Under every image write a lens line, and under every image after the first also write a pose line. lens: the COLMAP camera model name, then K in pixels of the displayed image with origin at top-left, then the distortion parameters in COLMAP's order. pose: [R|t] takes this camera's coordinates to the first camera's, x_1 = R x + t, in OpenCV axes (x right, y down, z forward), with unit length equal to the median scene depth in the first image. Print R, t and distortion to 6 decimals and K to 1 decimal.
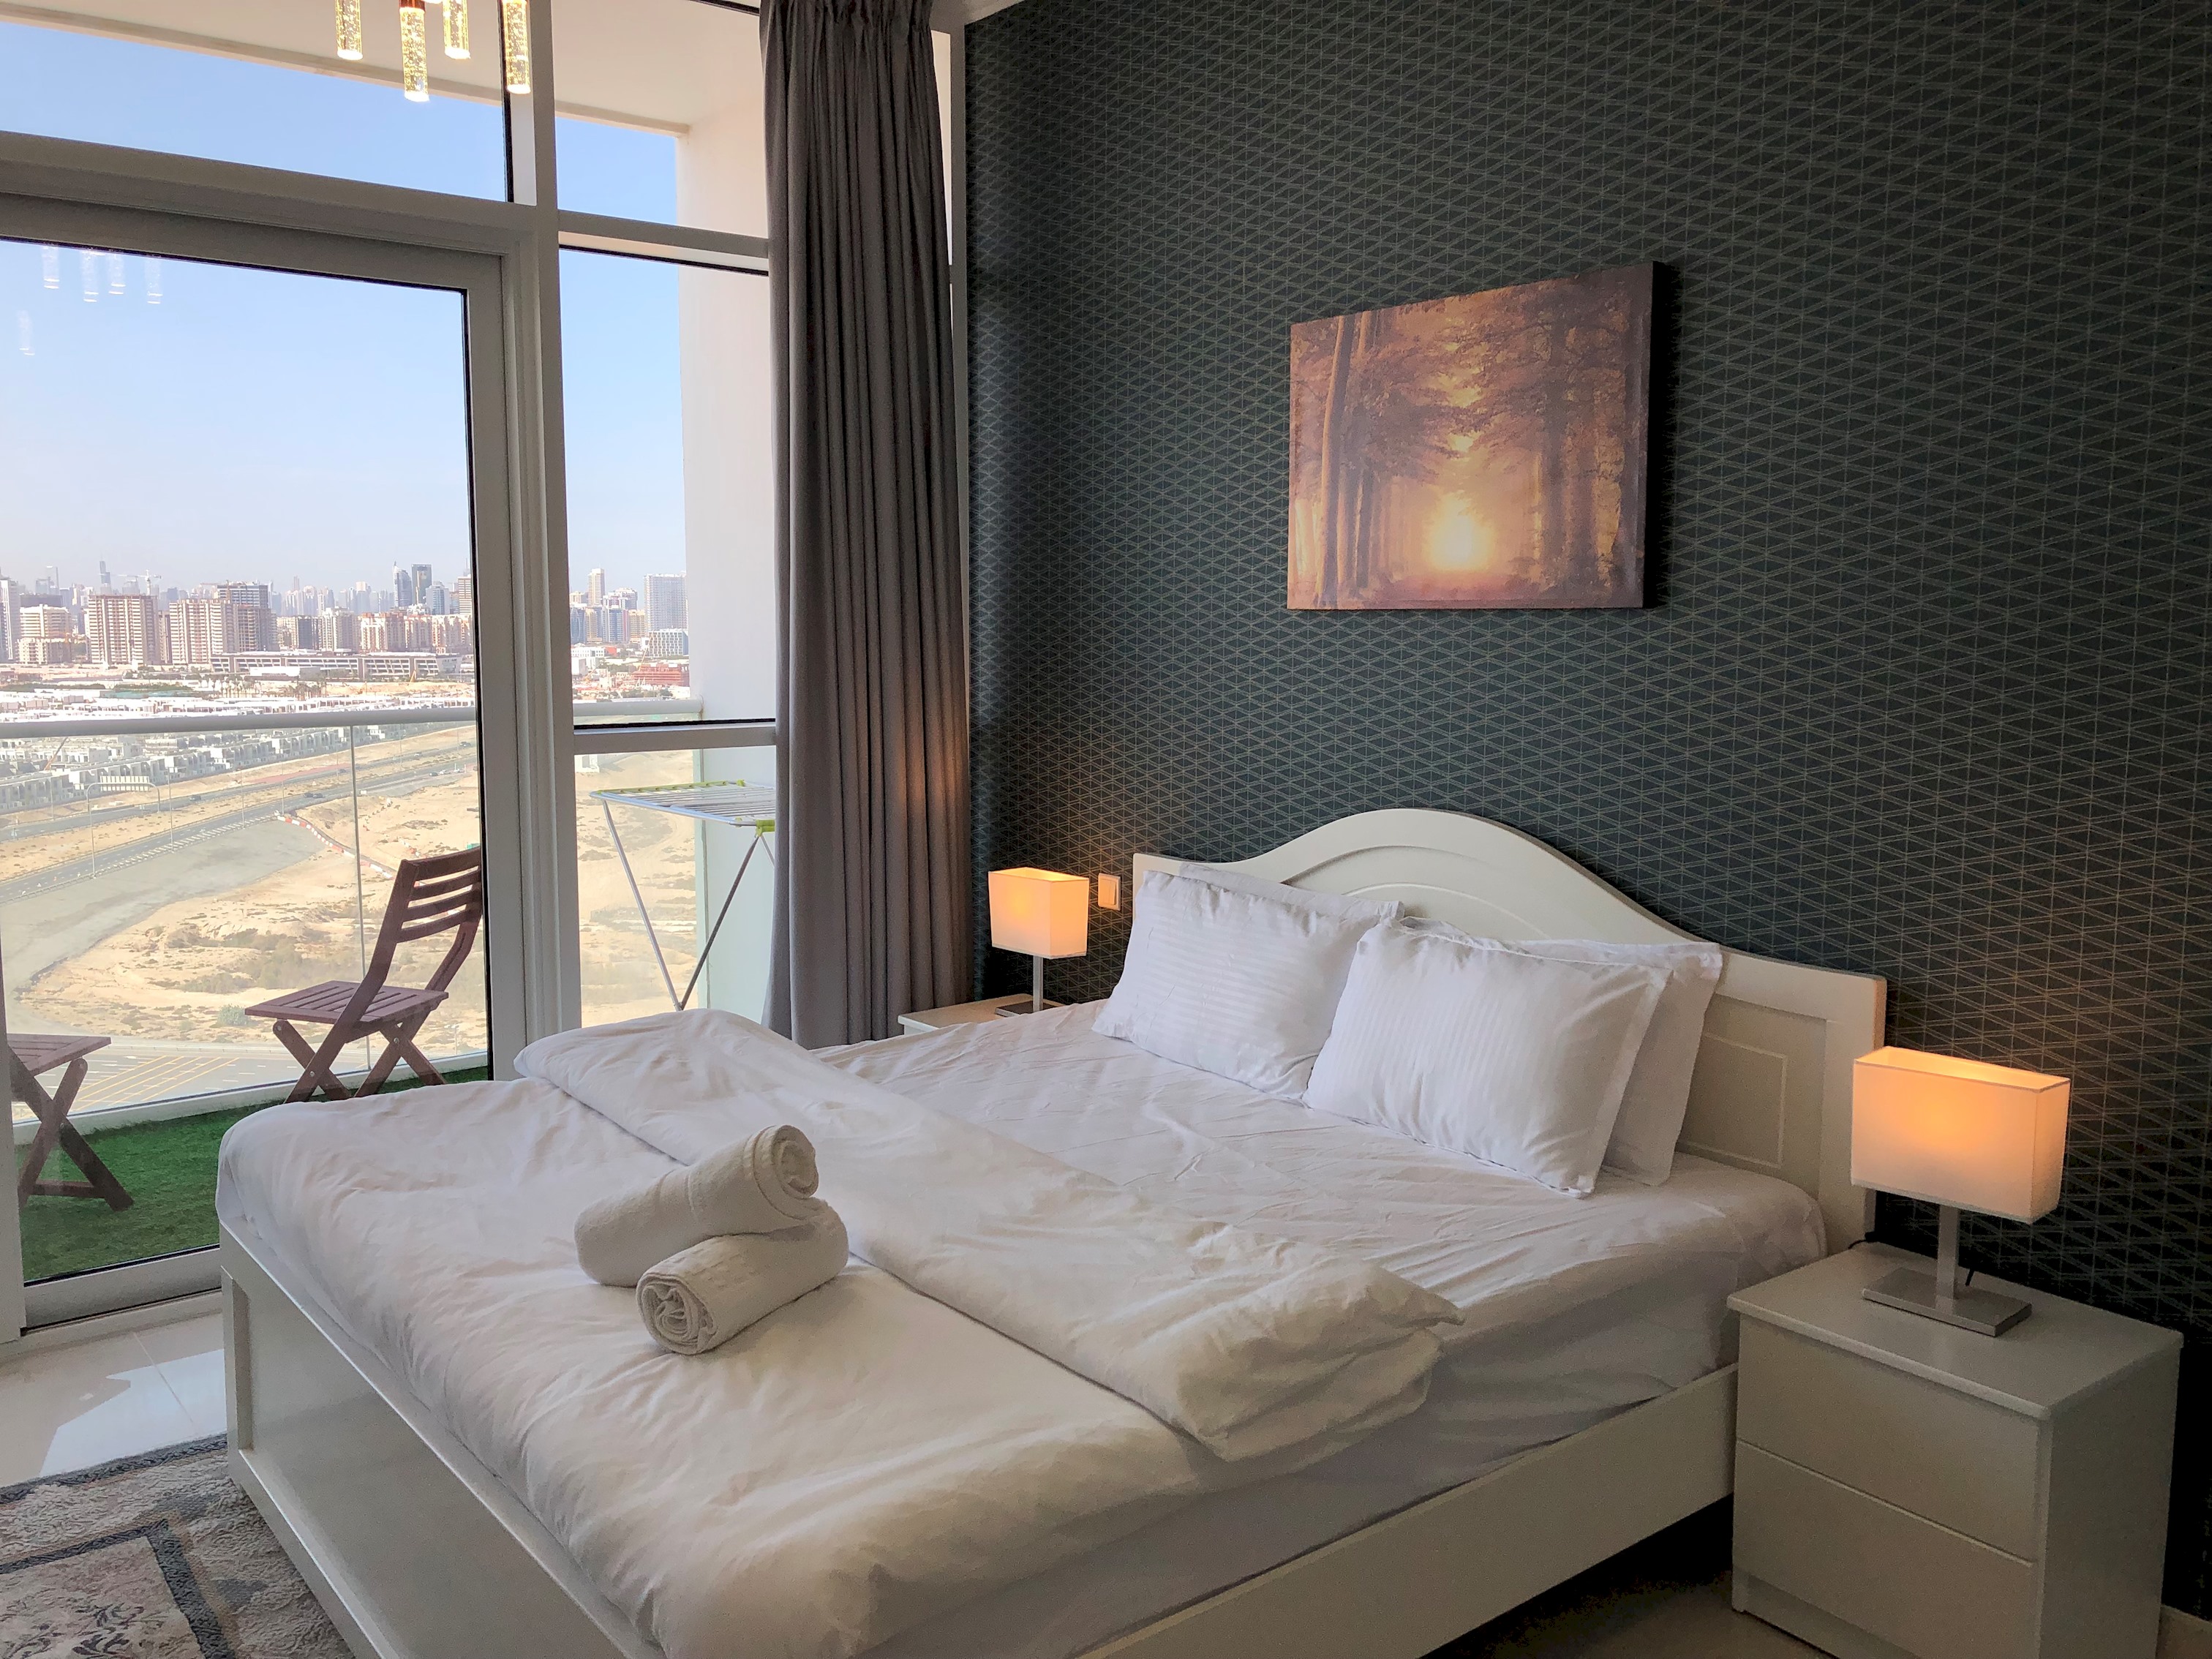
lens RADIAL K [[1790.8, 0, 1104.0], [0, 1790.8, 811.0], [0, 0, 1]] dist [0.044592, -0.050335]
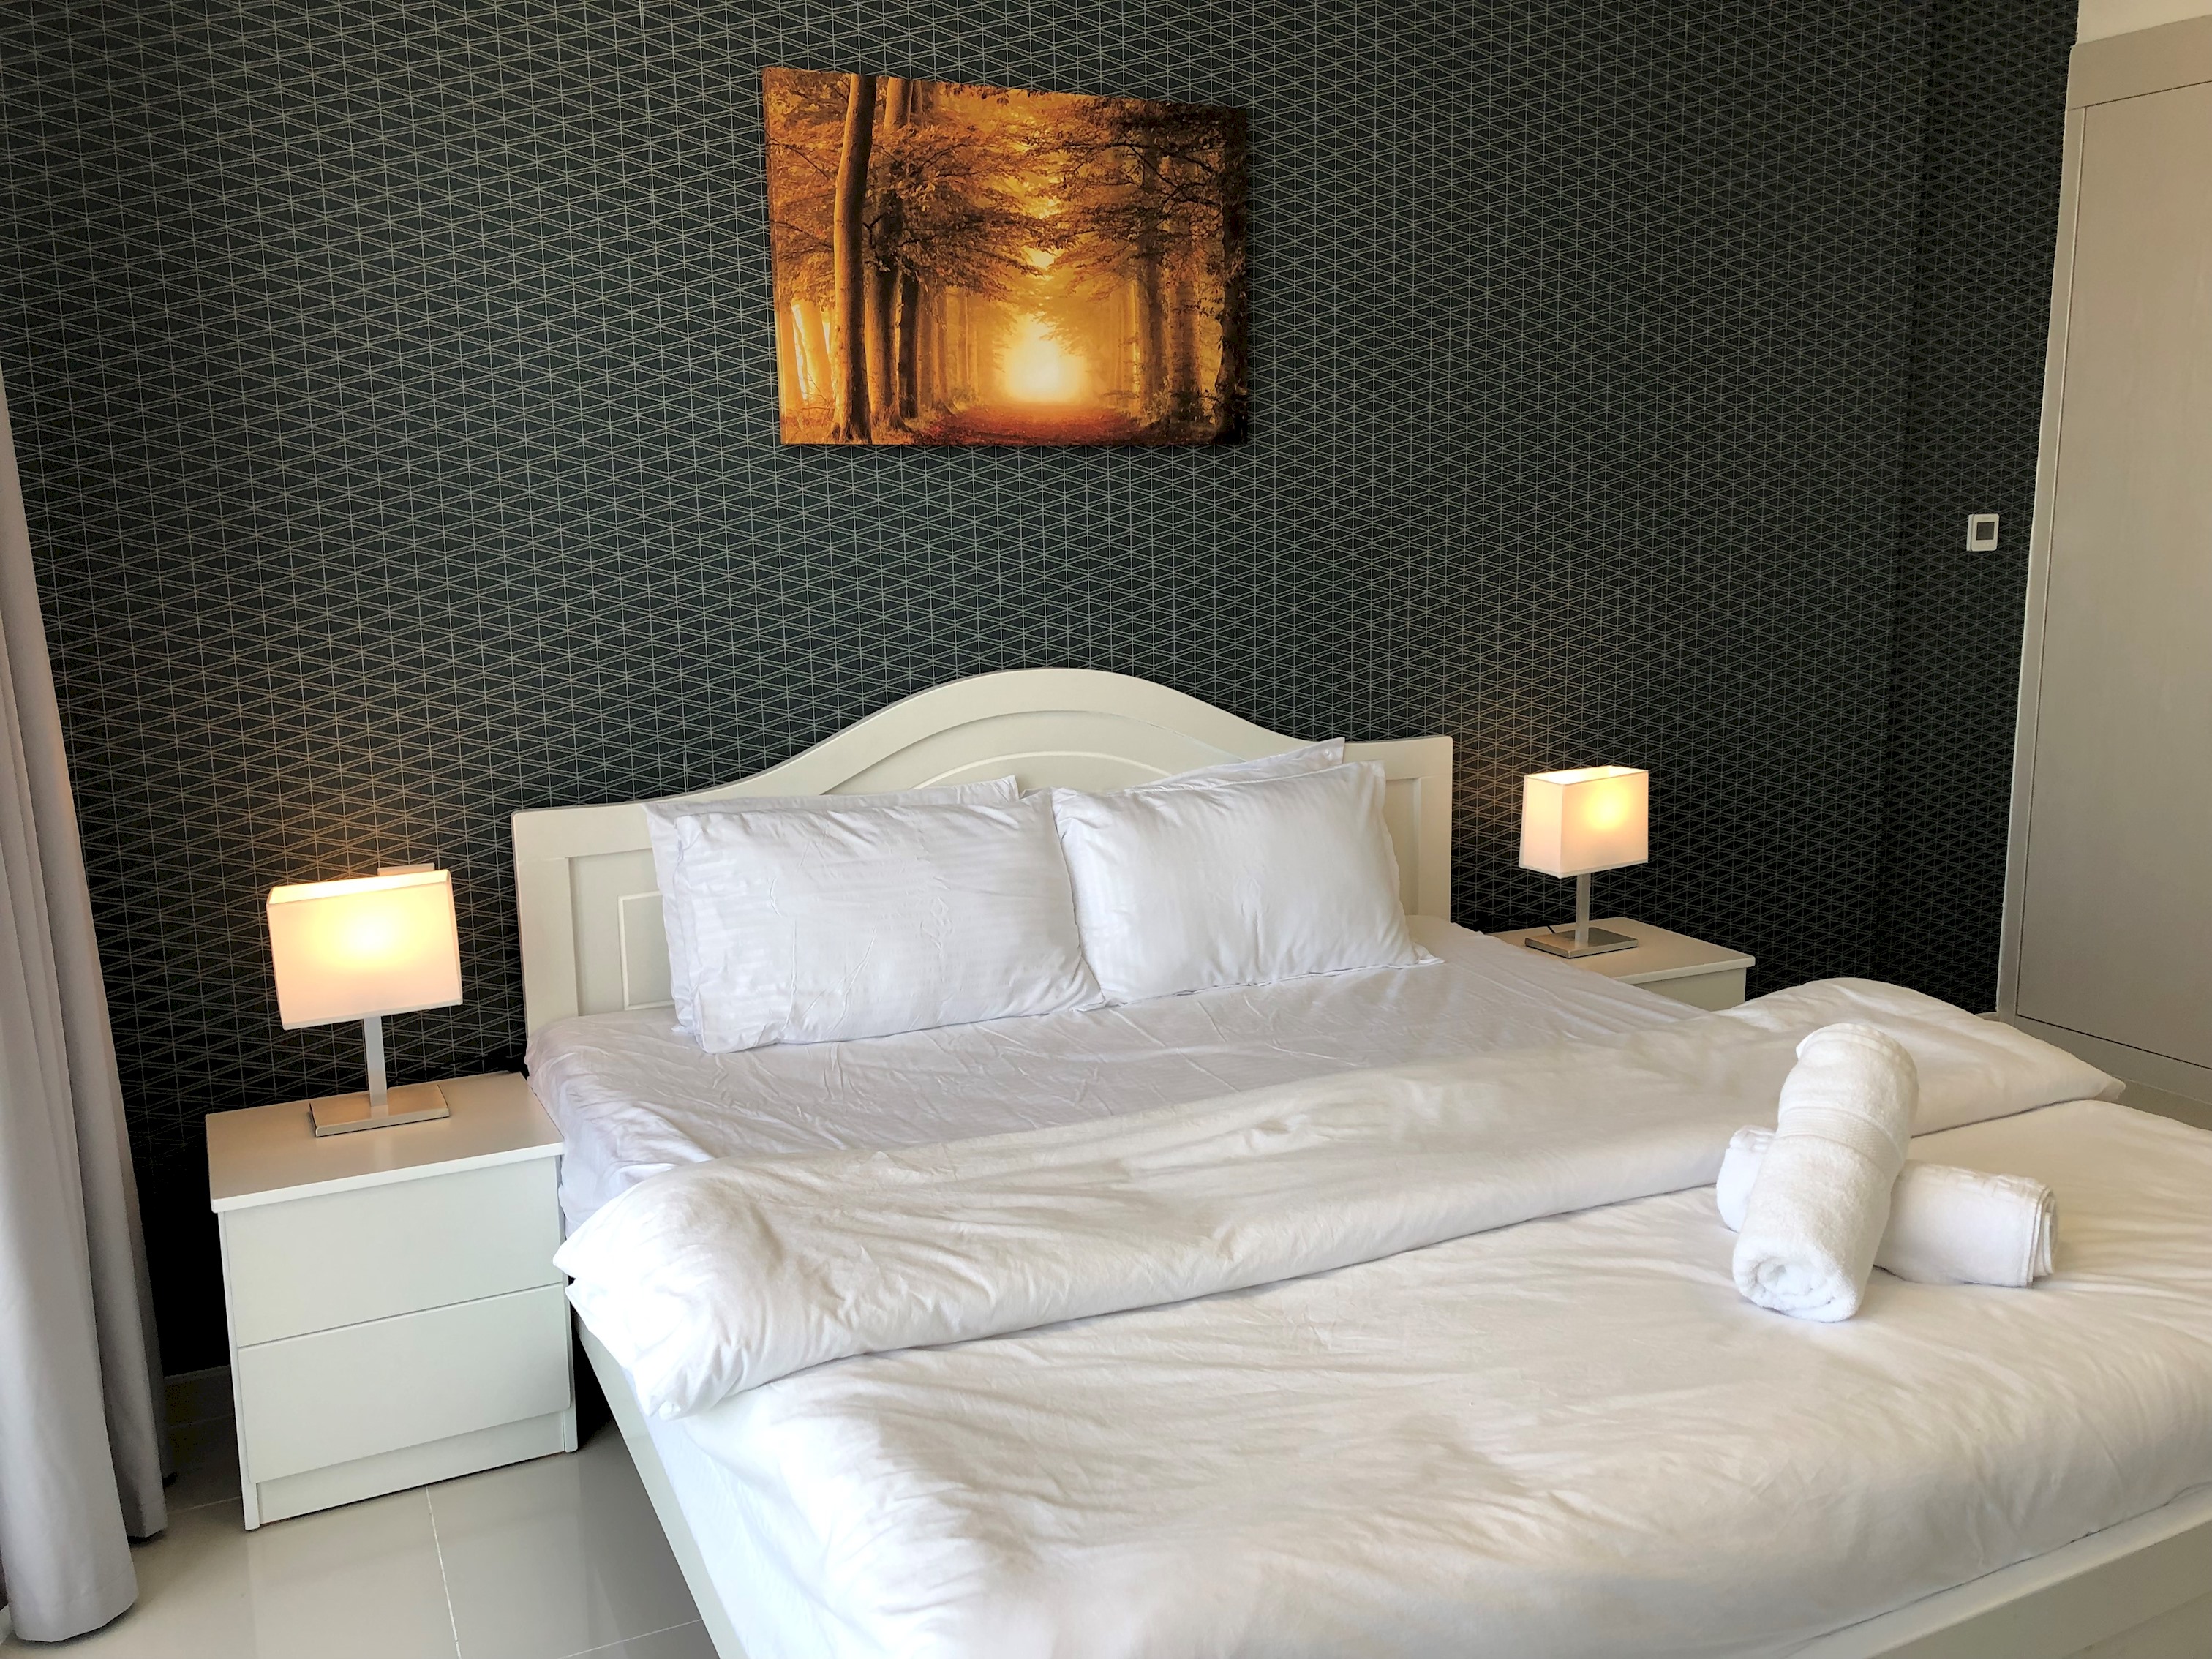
lens RADIAL K [[1790.8, 0, 1115.3], [0, 1790.8, 819.9], [0, 0, 1]] dist [0.044592, -0.050335]
pose [[0.234683, -0.180589, 0.955150, -0.700652], [0.122208, 0.980277, 0.155313, -0.061995], [-0.964359, 0.080277, 0.252124, 0.743606]]
